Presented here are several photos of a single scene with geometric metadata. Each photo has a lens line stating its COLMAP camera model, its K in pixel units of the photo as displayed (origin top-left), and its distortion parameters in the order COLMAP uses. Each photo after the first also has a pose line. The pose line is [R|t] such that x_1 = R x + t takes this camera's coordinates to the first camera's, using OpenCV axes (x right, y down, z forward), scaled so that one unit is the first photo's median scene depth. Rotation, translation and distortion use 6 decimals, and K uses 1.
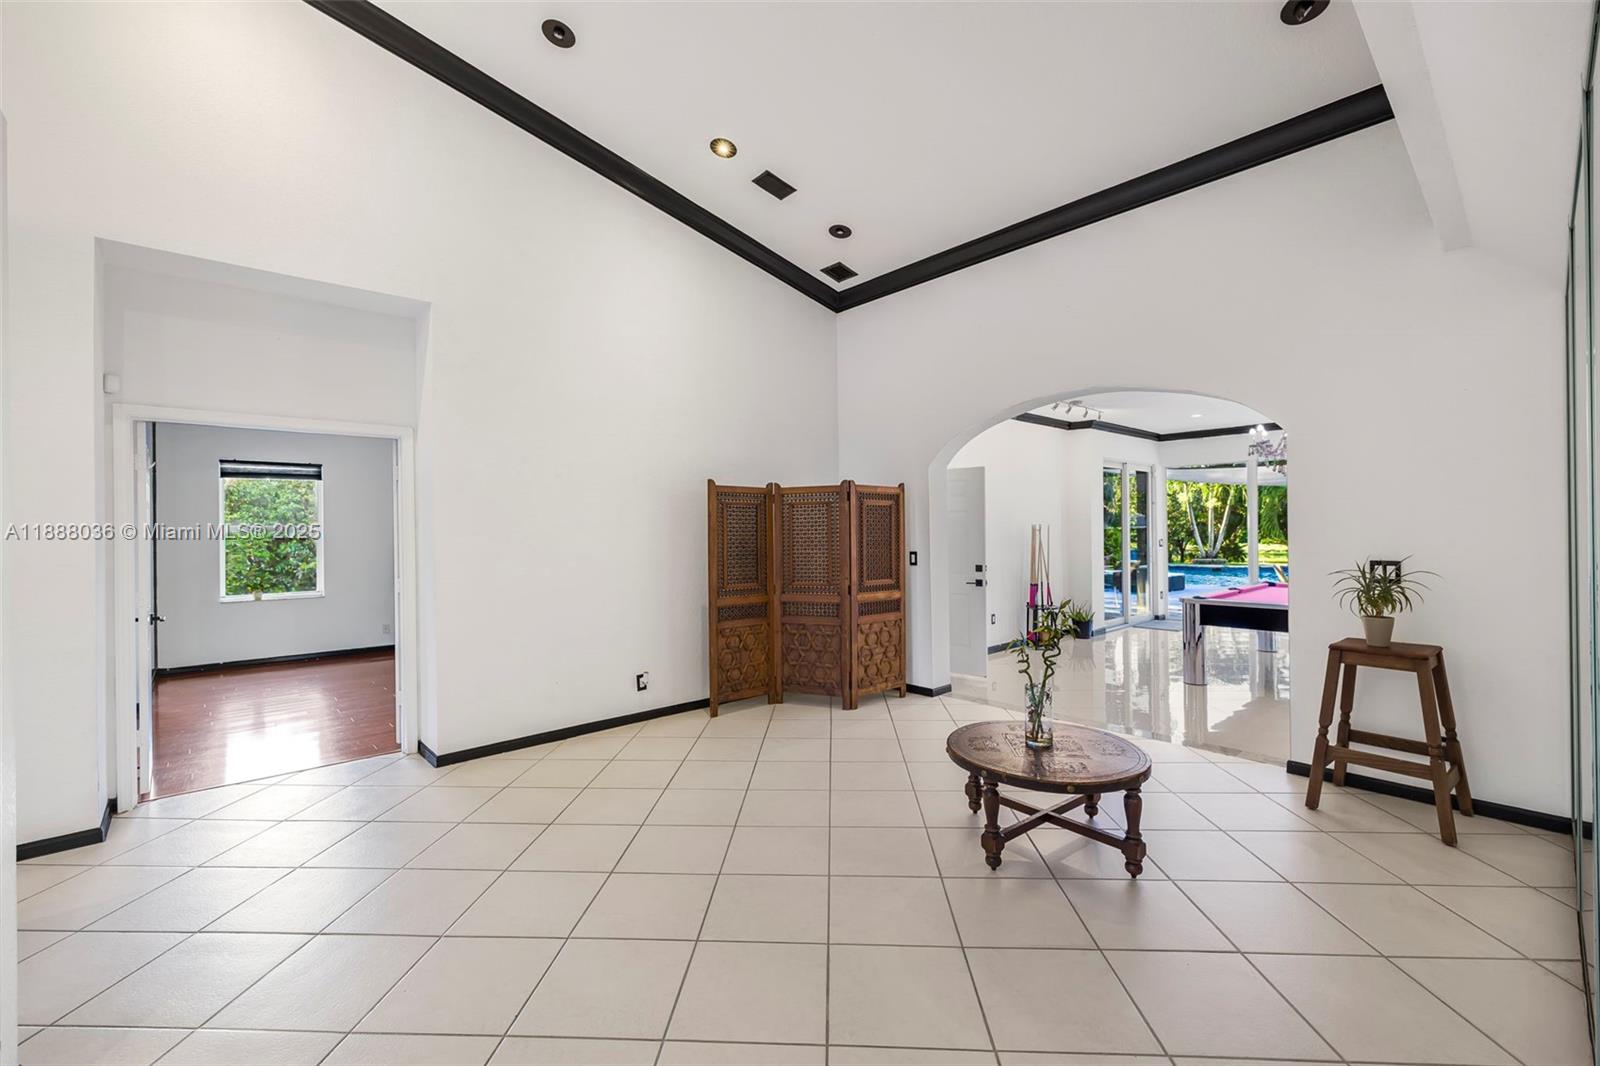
lens RADIAL K [[673.2, 0, 799.4], [0, 673.2, 534.1], [0, 0, 1]] dist [-0.001069, 0.000177]
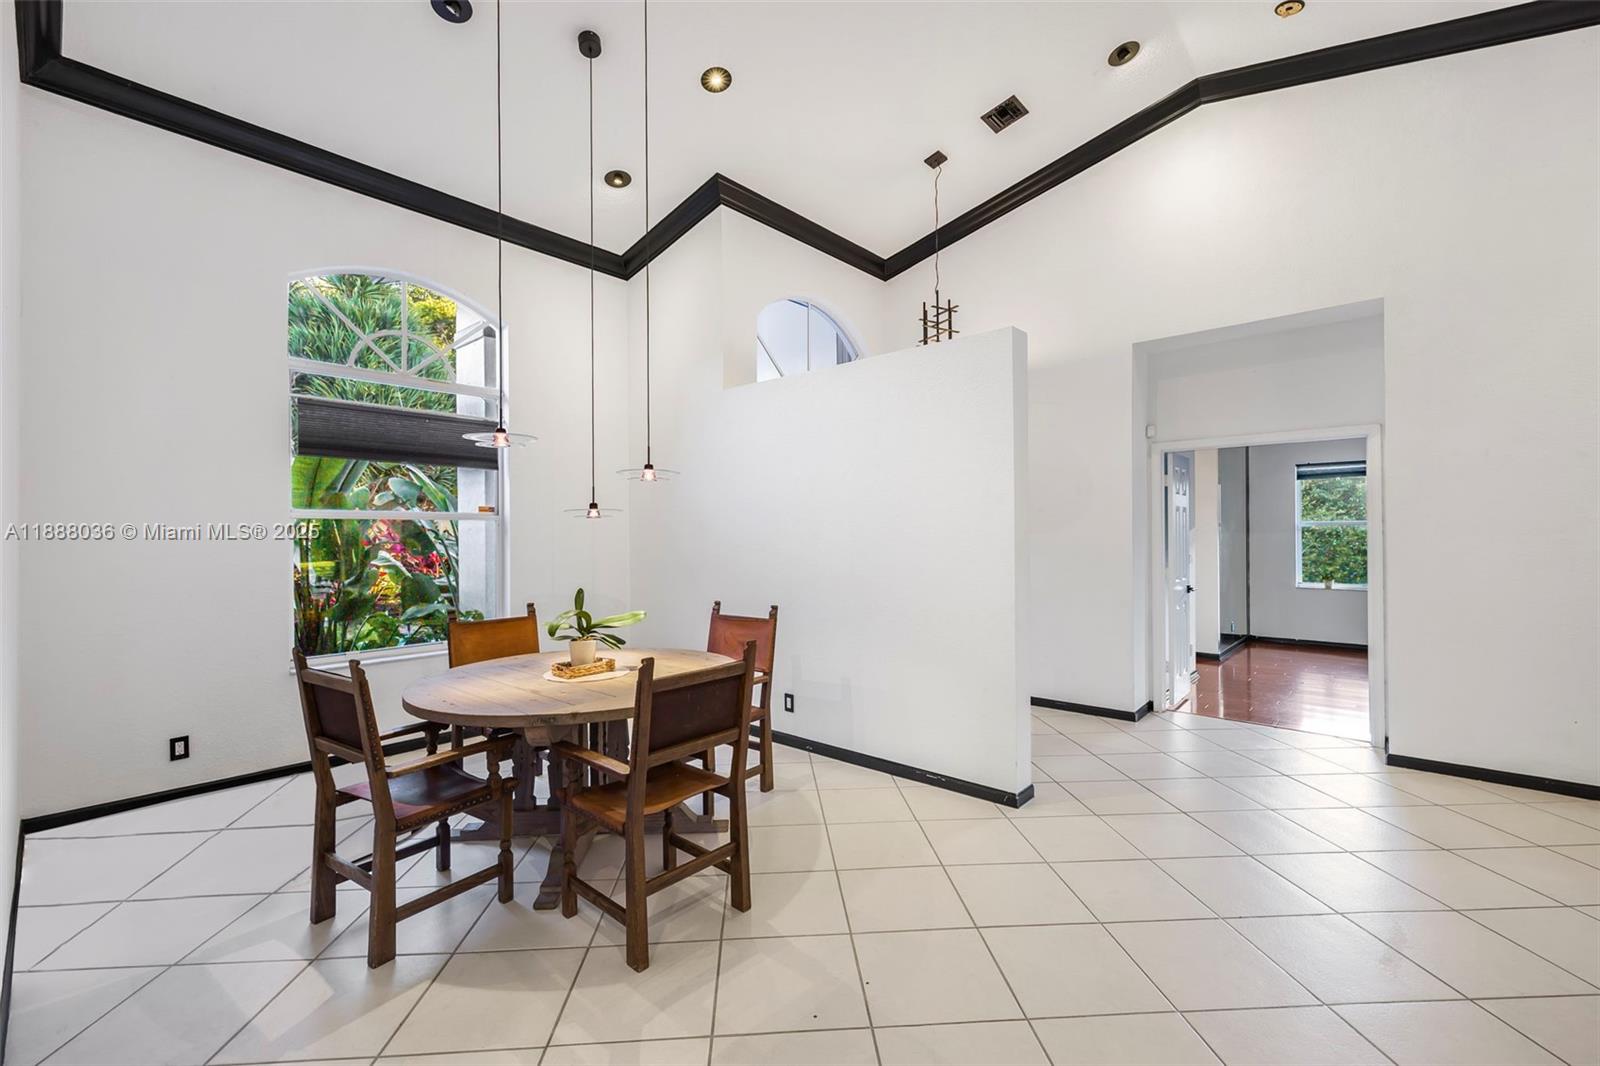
lens RADIAL K [[673.2, 0, 799.4], [0, 673.2, 534.1], [0, 0, 1]] dist [-0.001069, 0.000177]
pose [[0.099941, 0.013168, -0.994906, 0.234378], [-0.001573, 0.999913, 0.013076, -0.004222], [0.994992, 0.000258, 0.099953, 0.026903]]
